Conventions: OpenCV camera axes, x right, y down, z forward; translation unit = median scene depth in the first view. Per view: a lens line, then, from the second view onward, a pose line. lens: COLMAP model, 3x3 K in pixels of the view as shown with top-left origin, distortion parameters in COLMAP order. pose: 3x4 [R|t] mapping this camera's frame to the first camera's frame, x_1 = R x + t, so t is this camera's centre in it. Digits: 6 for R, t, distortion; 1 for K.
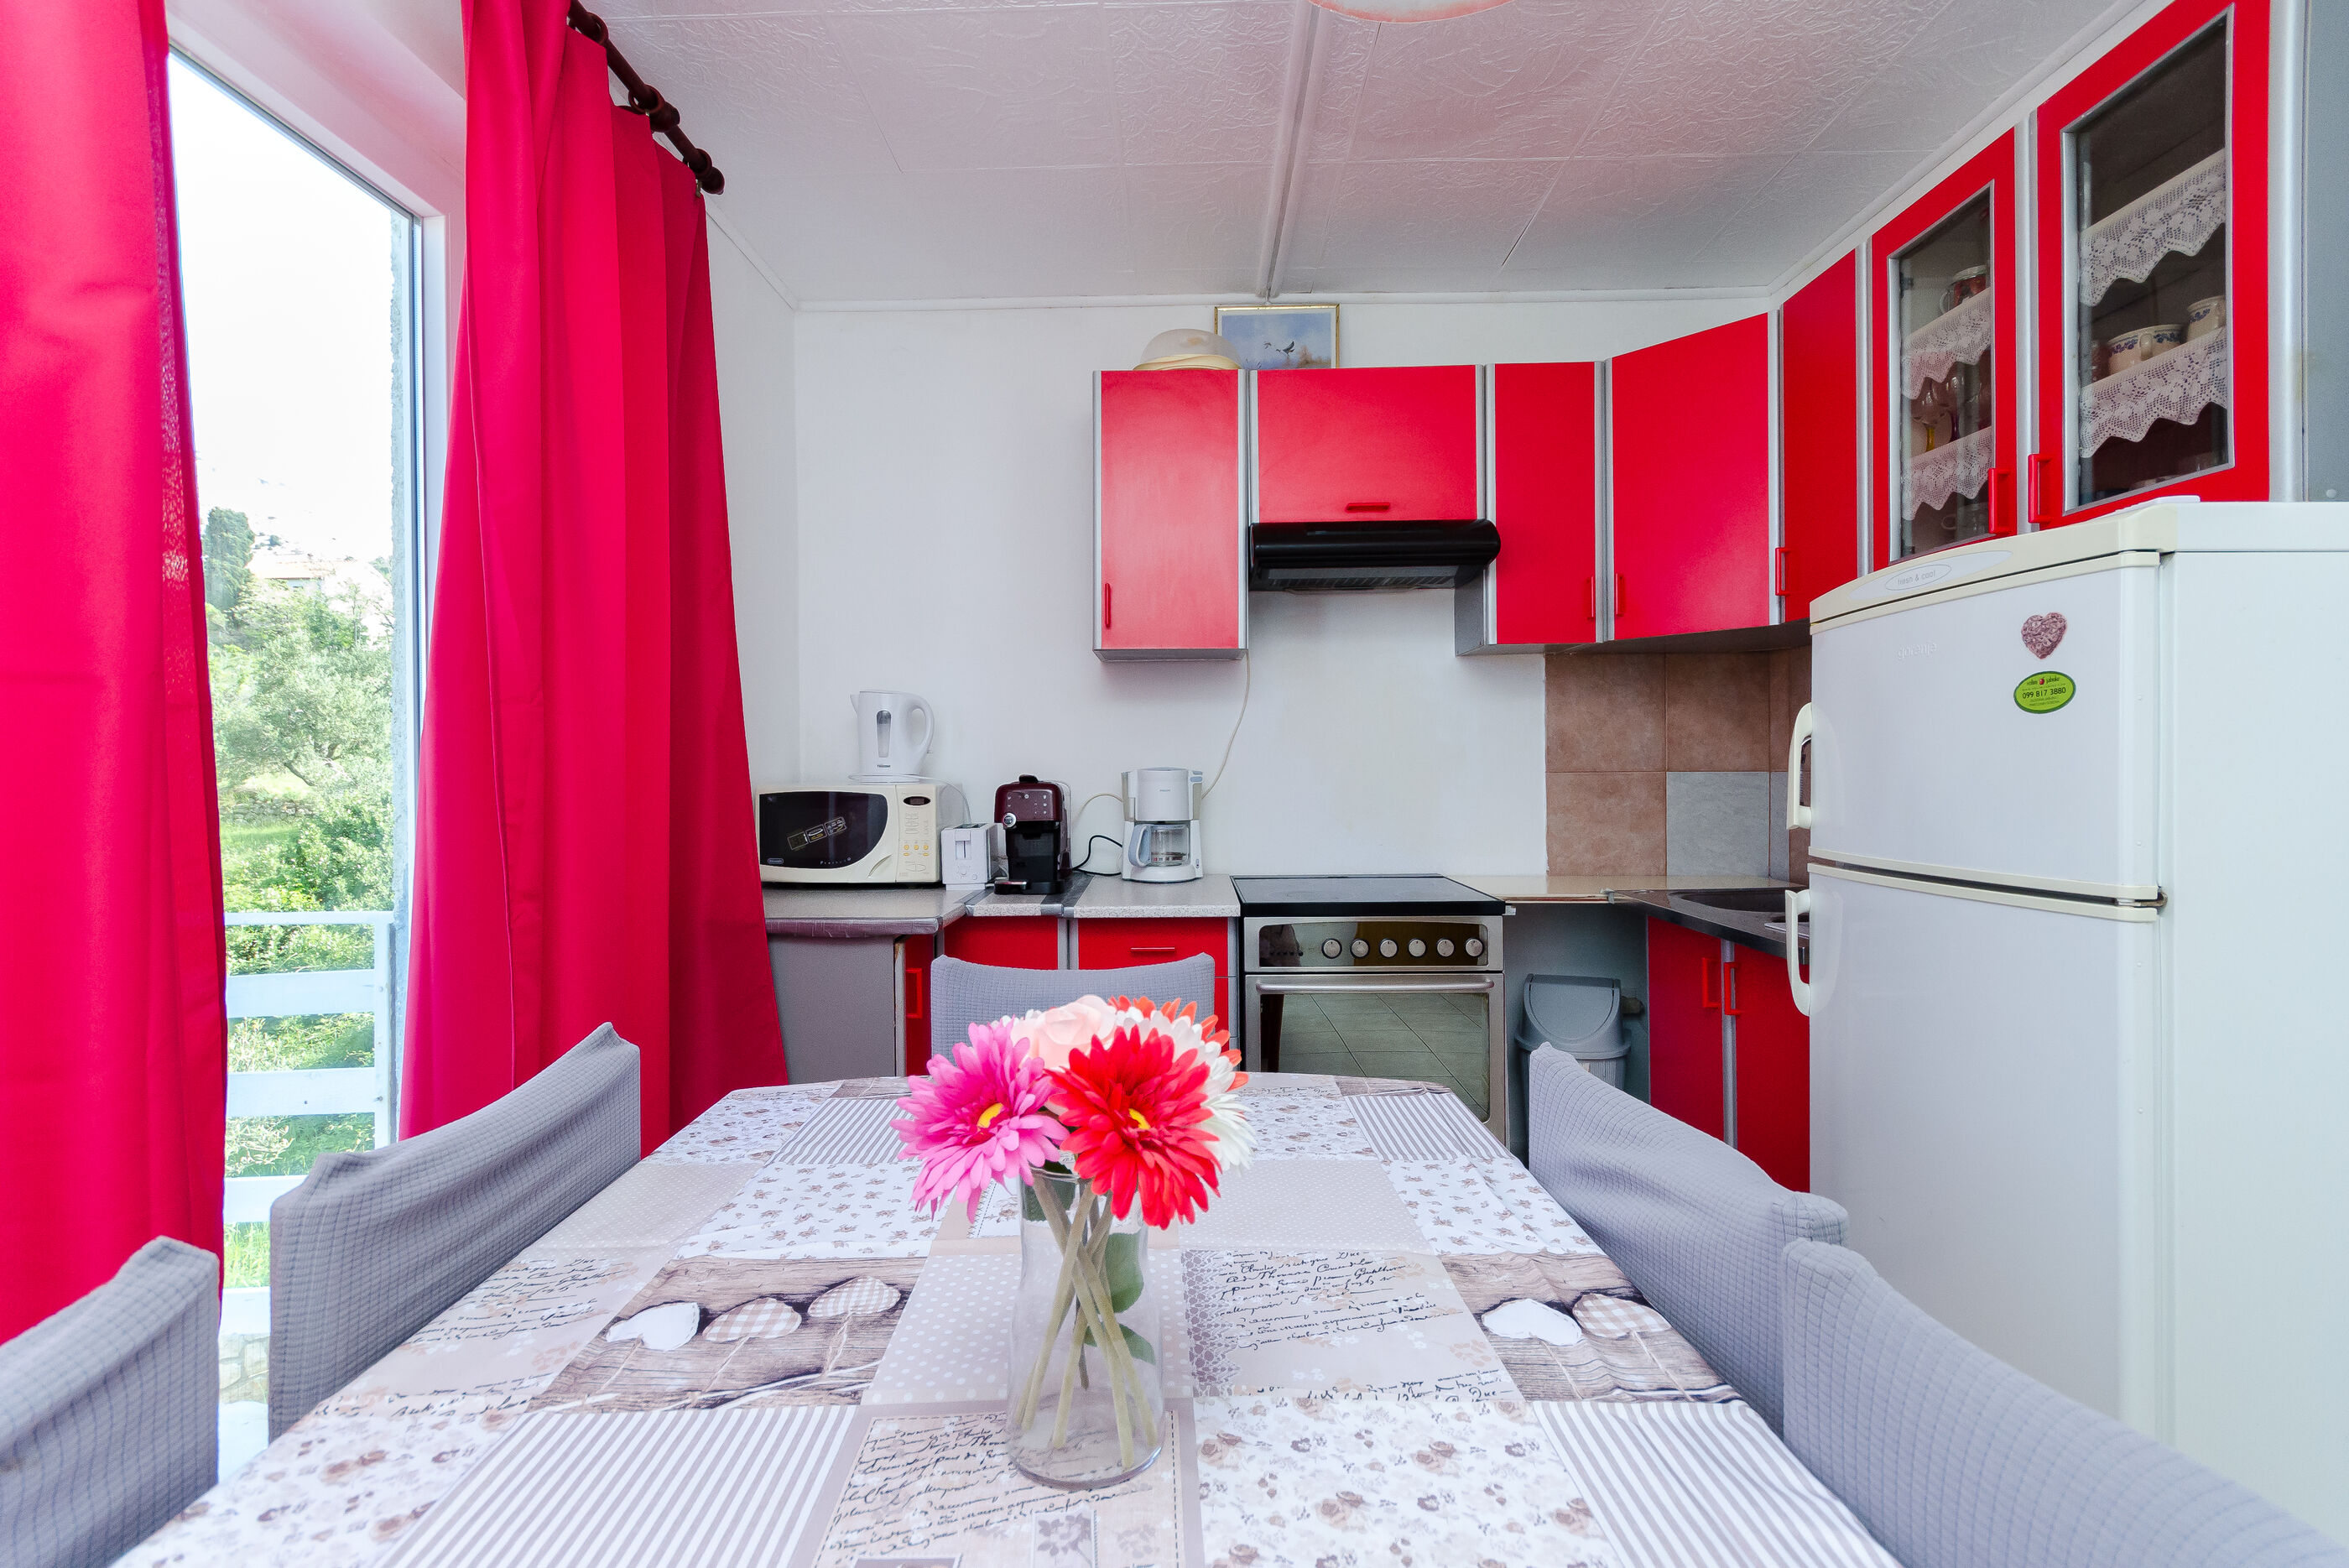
lens RADIAL K [[1063.5, 0, 1115.8], [0, 1063.5, 780.2], [0, 0, 1]] dist [0.002015, -0.000068]
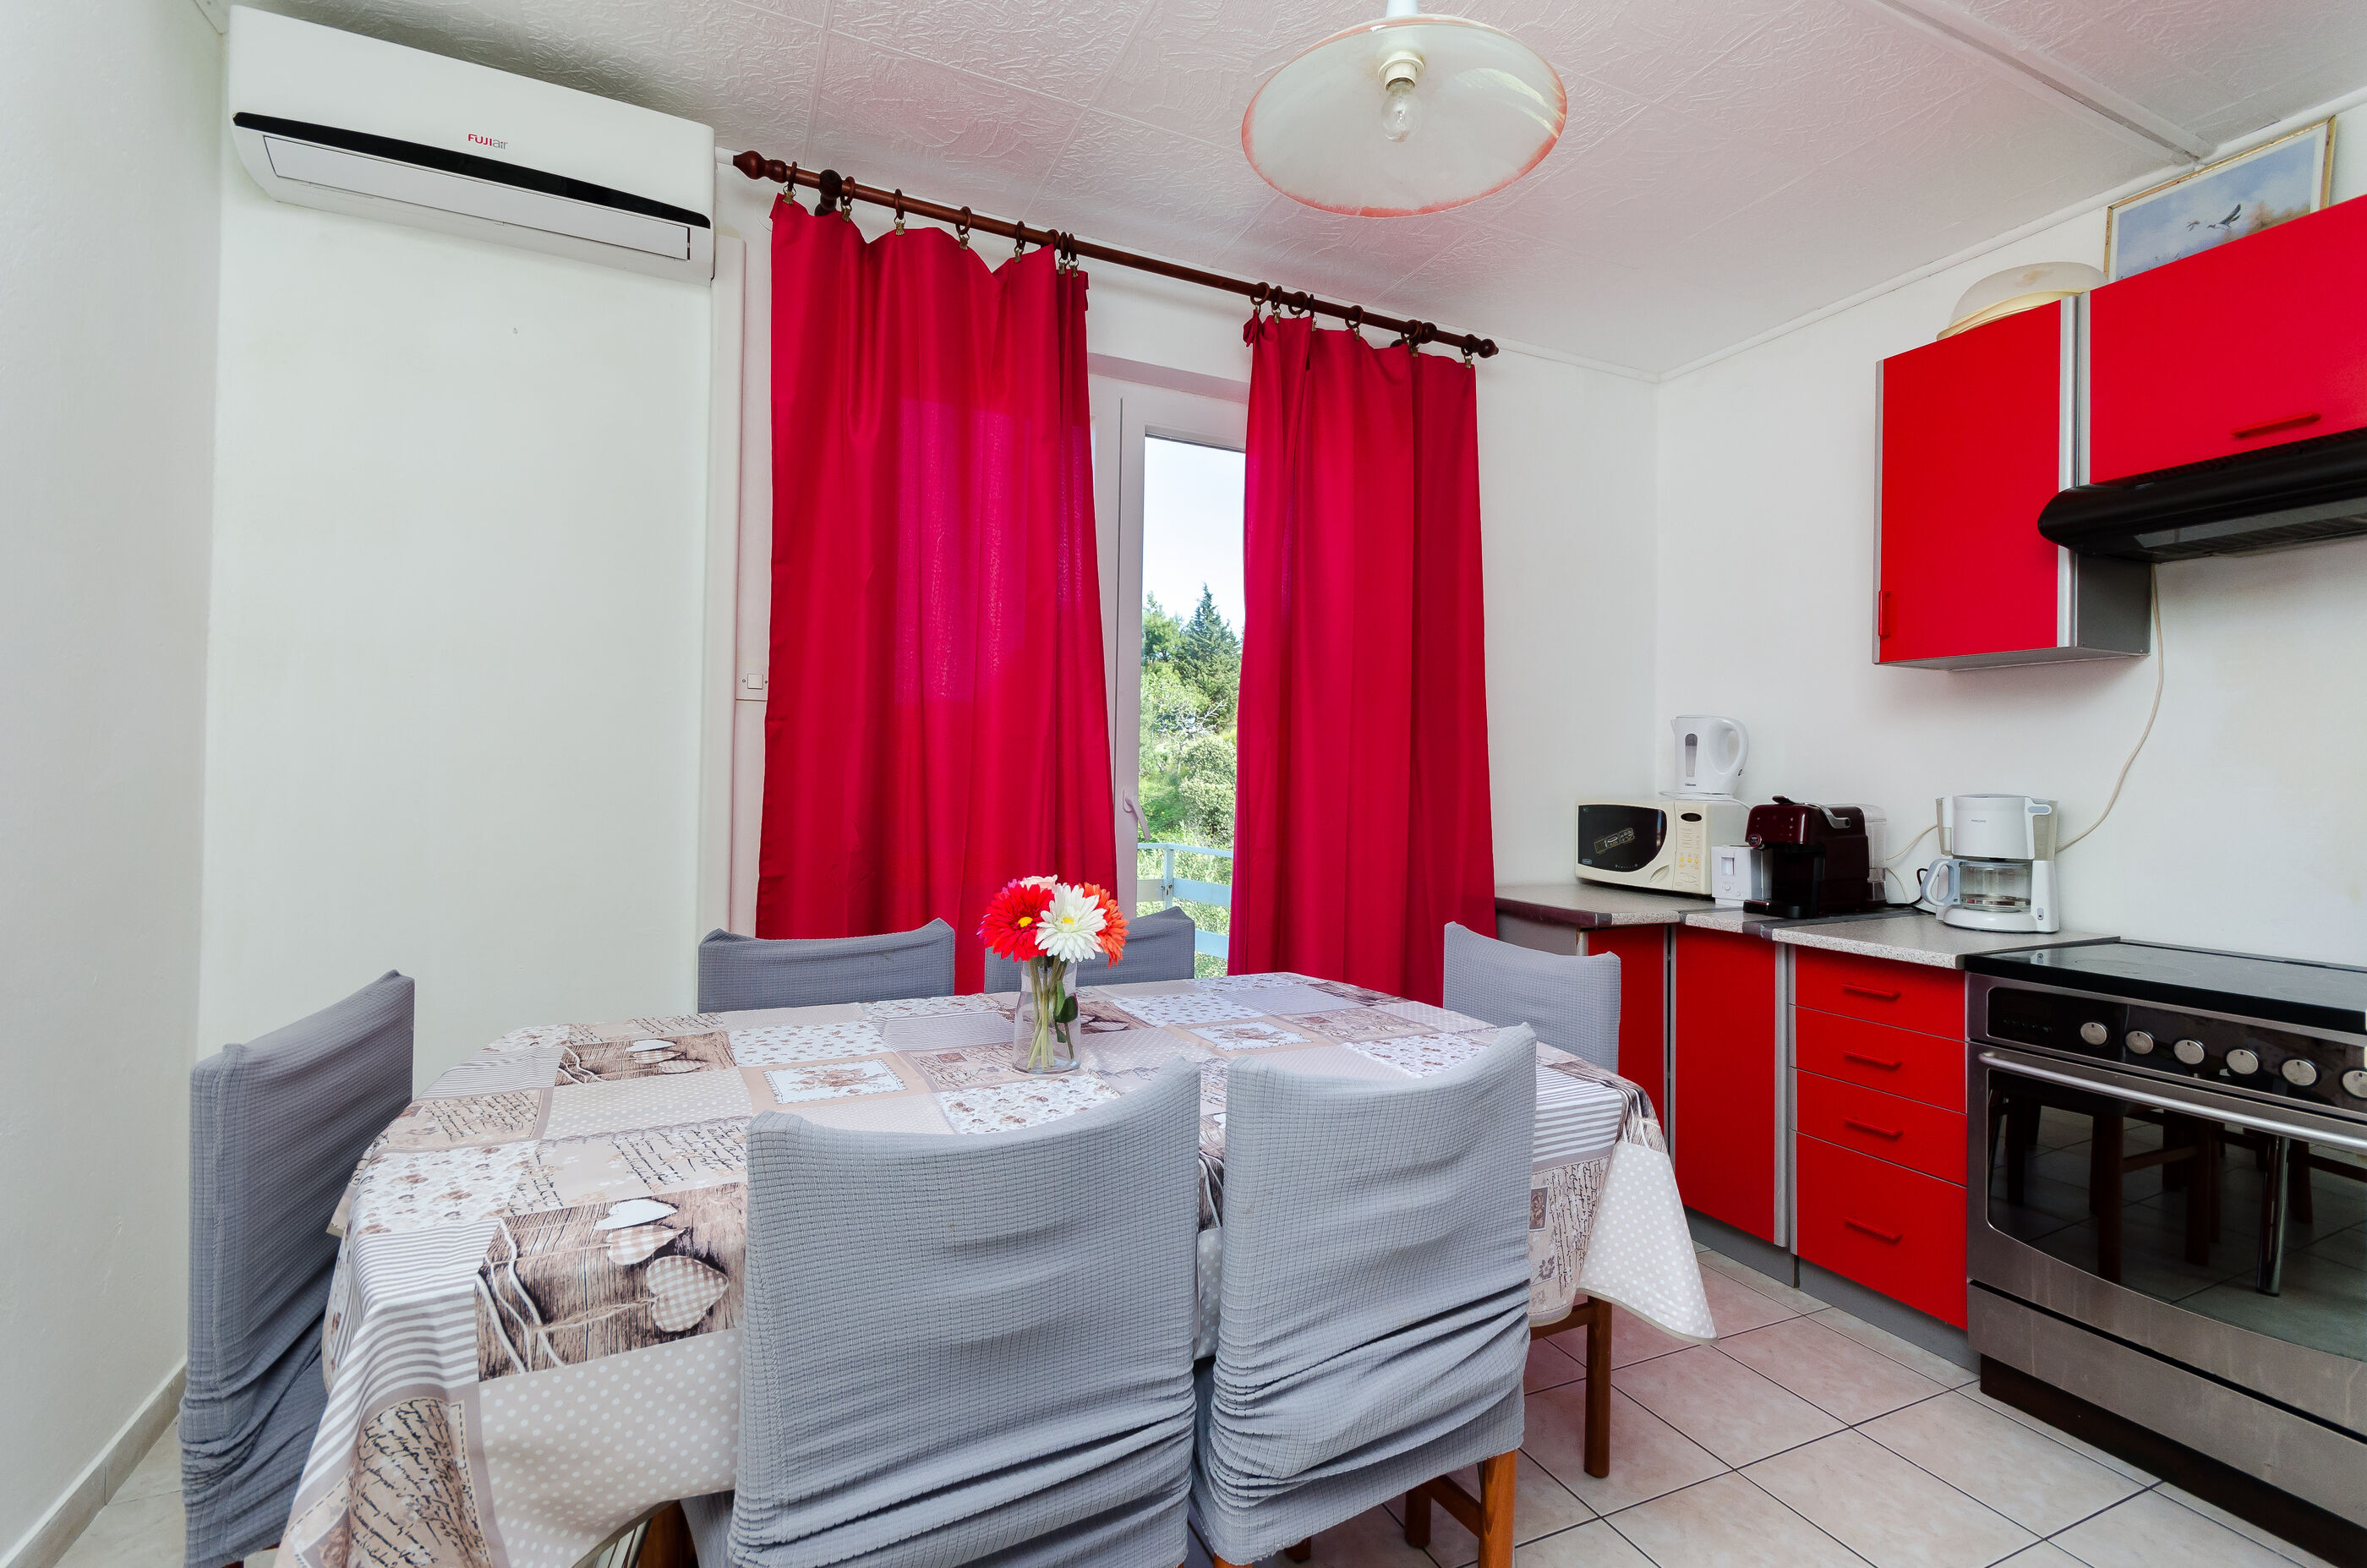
lens RADIAL K [[1034.5, 0, 1179.8], [0, 1034.5, 796.8], [0, 0, 1]] dist [0.006379, 0.000943]
pose [[0.444781, 0.032330, -0.895056, 0.595185], [-0.034481, 0.999226, 0.018959, -0.003967], [0.894976, 0.022429, 0.445551, 0.073035]]
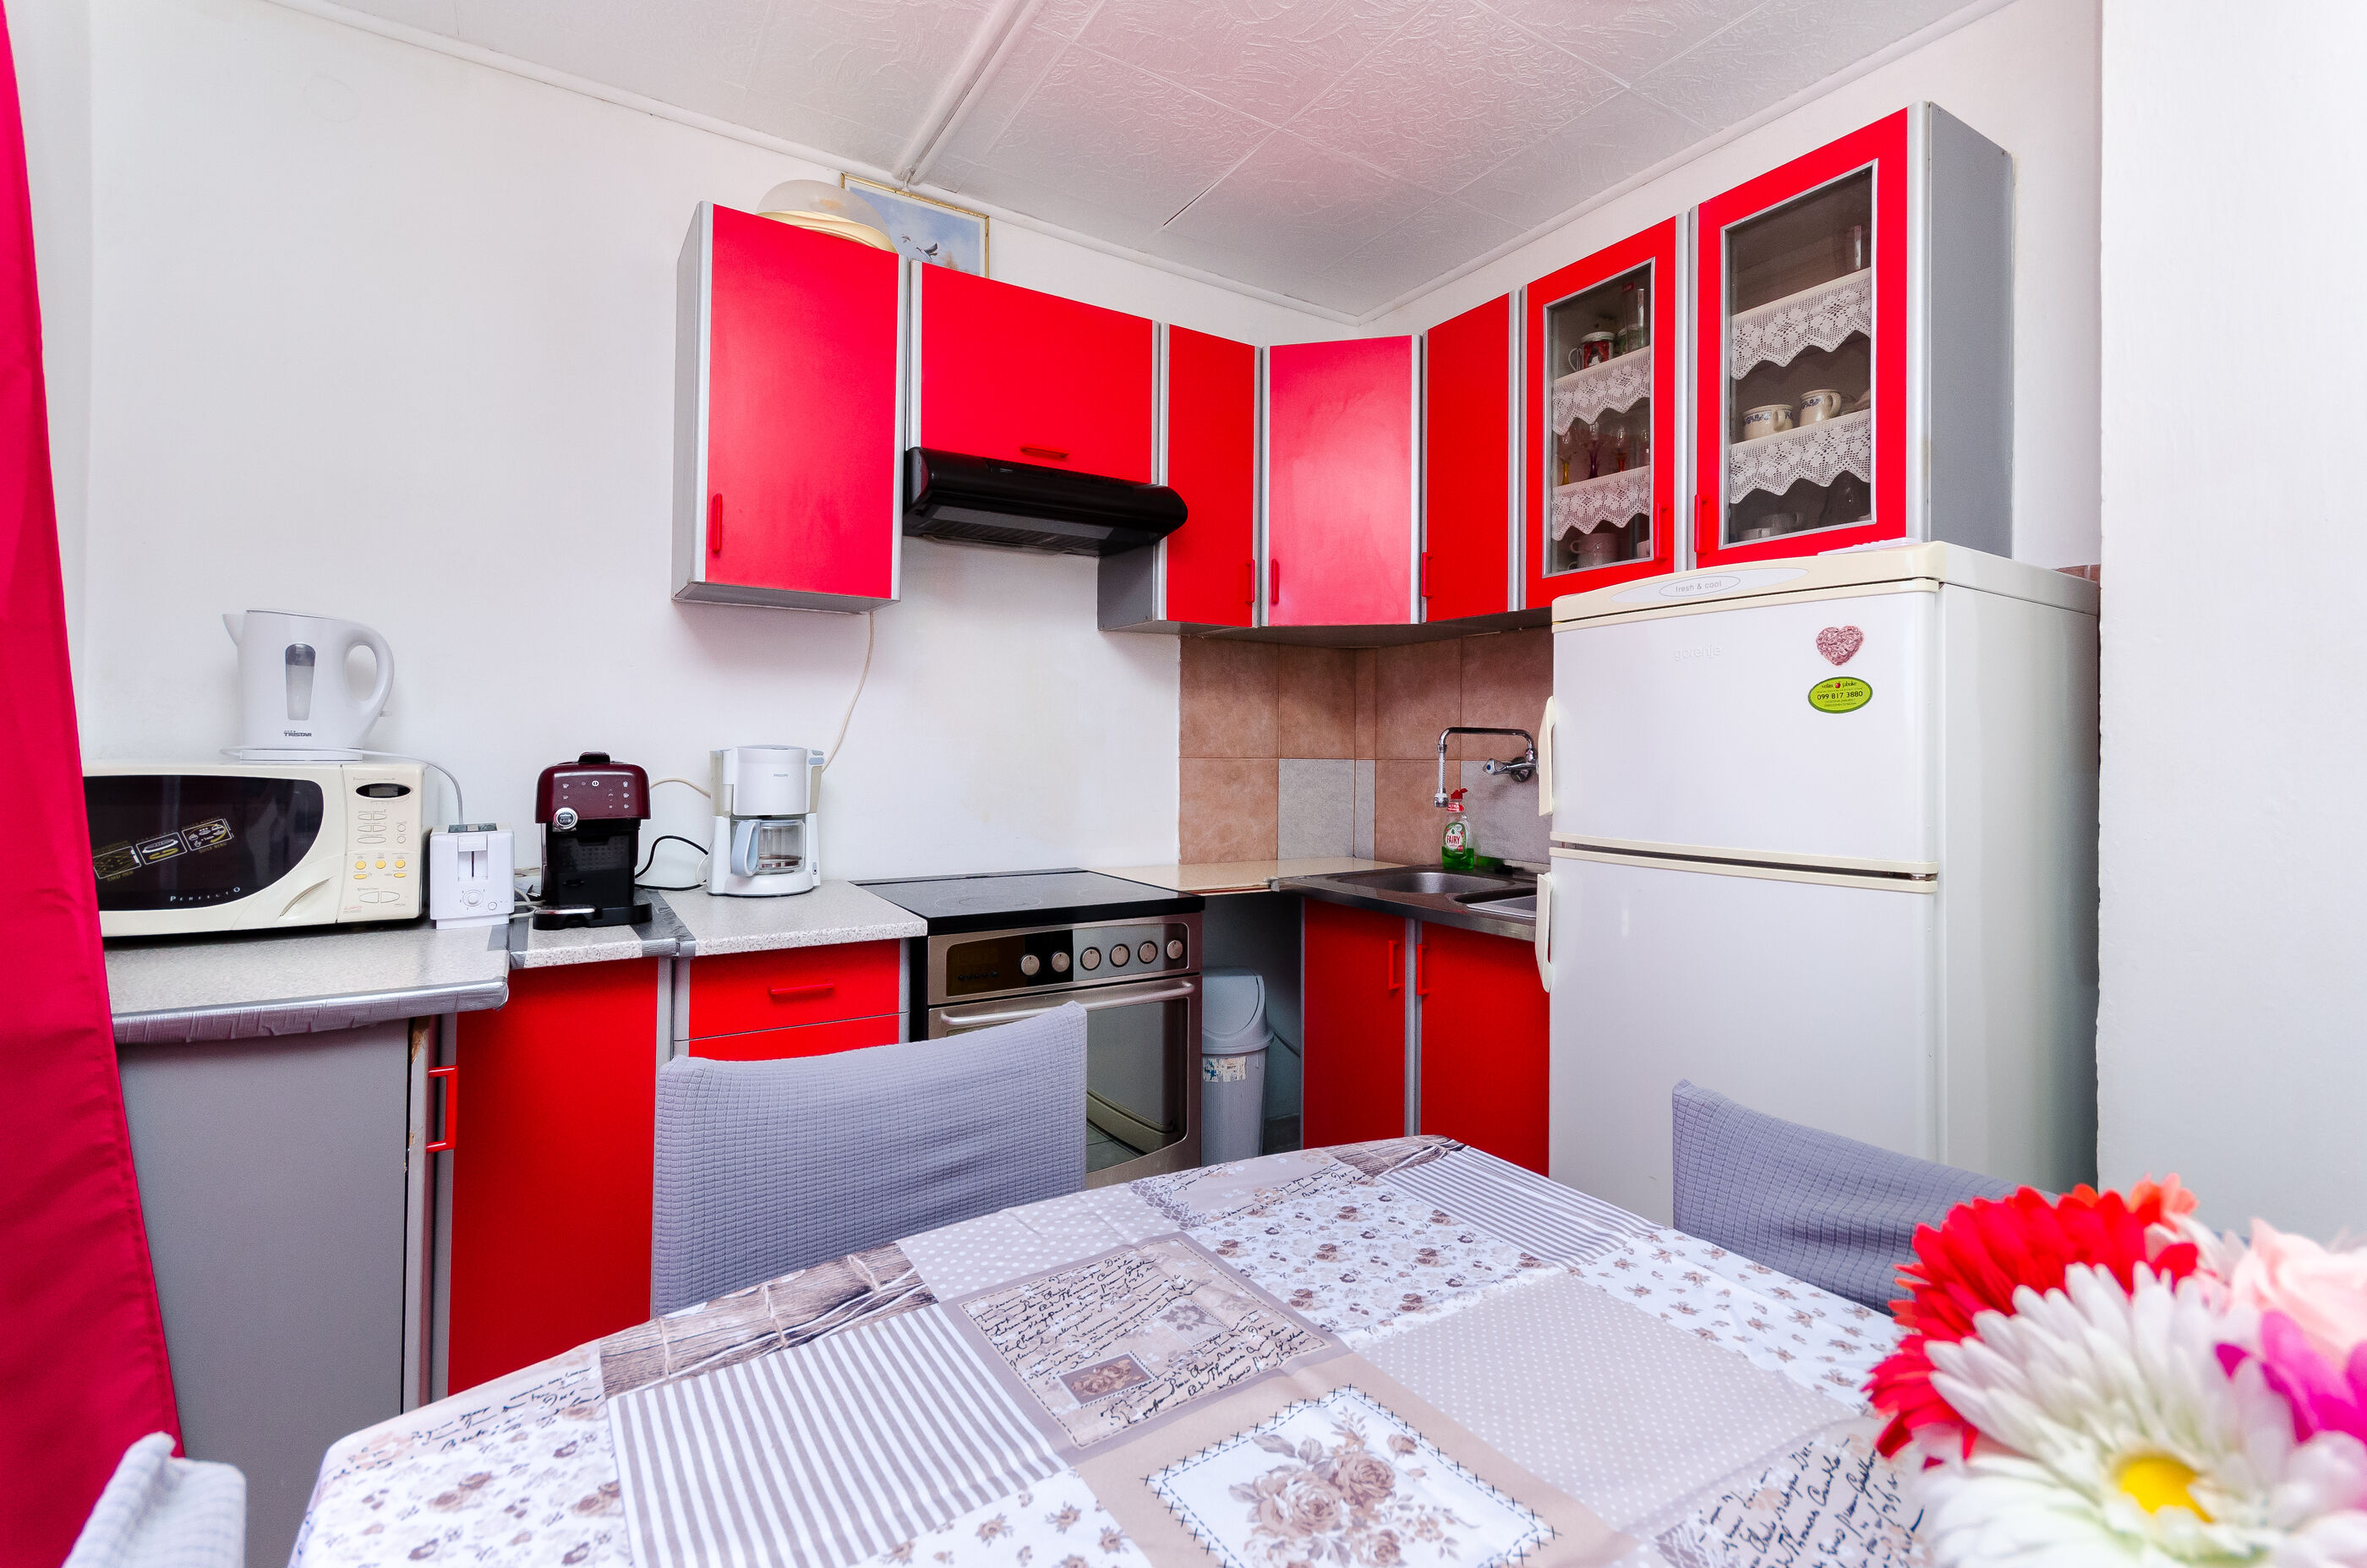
lens RADIAL K [[1079.5, 0, 1203.9], [0, 1079.5, 745.9], [0, 0, 1]] dist [0.003293, 0.000506]
pose [[0.819389, 0.018873, 0.572927, -0.177602], [-0.009676, 0.999771, -0.019096, 0.000498], [-0.573156, 0.010103, 0.819384, 0.222796]]
